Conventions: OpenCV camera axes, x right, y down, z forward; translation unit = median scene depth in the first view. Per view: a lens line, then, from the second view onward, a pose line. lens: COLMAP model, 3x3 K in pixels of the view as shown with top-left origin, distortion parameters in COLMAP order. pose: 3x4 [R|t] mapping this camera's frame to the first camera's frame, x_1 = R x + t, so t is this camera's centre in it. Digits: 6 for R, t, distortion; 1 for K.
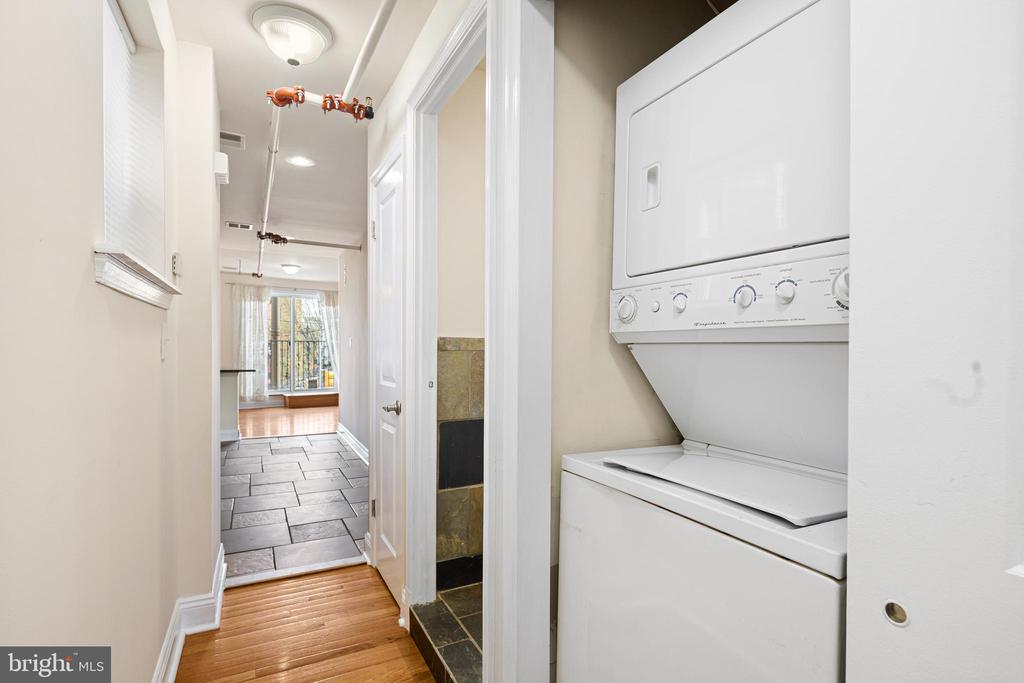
lens RADIAL K [[503.3, 0, 514.0], [0, 503.3, 354.4], [0, 0, 1]] dist [0.003638, -0.003647]
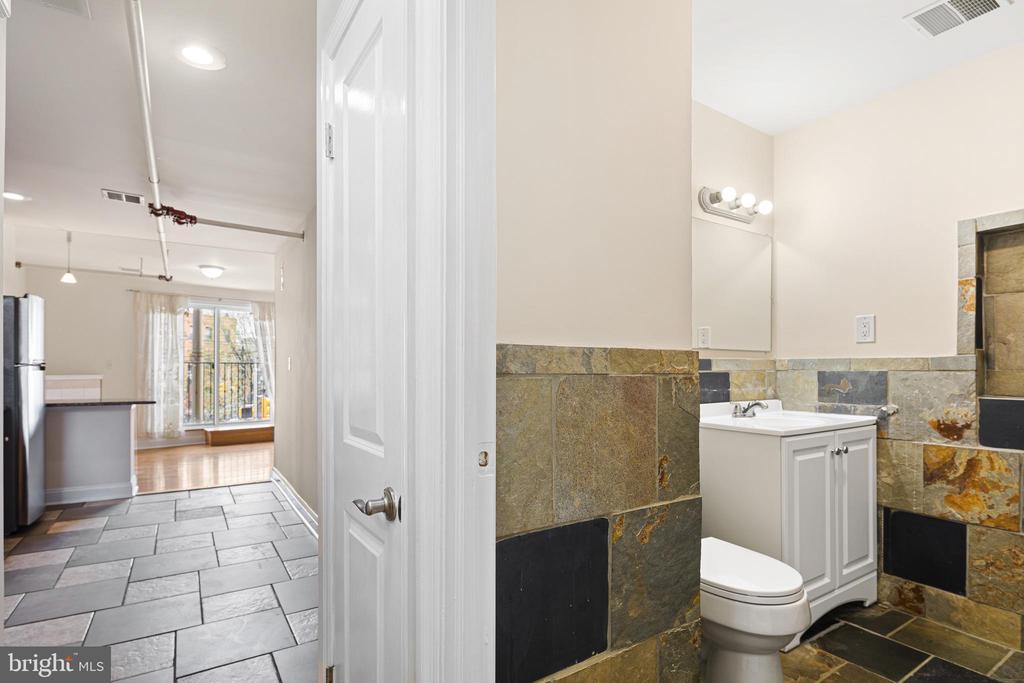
lens RADIAL K [[503.3, 0, 510.5], [0, 503.3, 366.5], [0, 0, 1]] dist [0.003638, -0.003647]
pose [[0.995453, -0.006377, 0.095043, -0.055206], [0.008140, 0.999802, -0.018173, -0.002161], [-0.094908, 0.018864, 0.995307, 0.180894]]
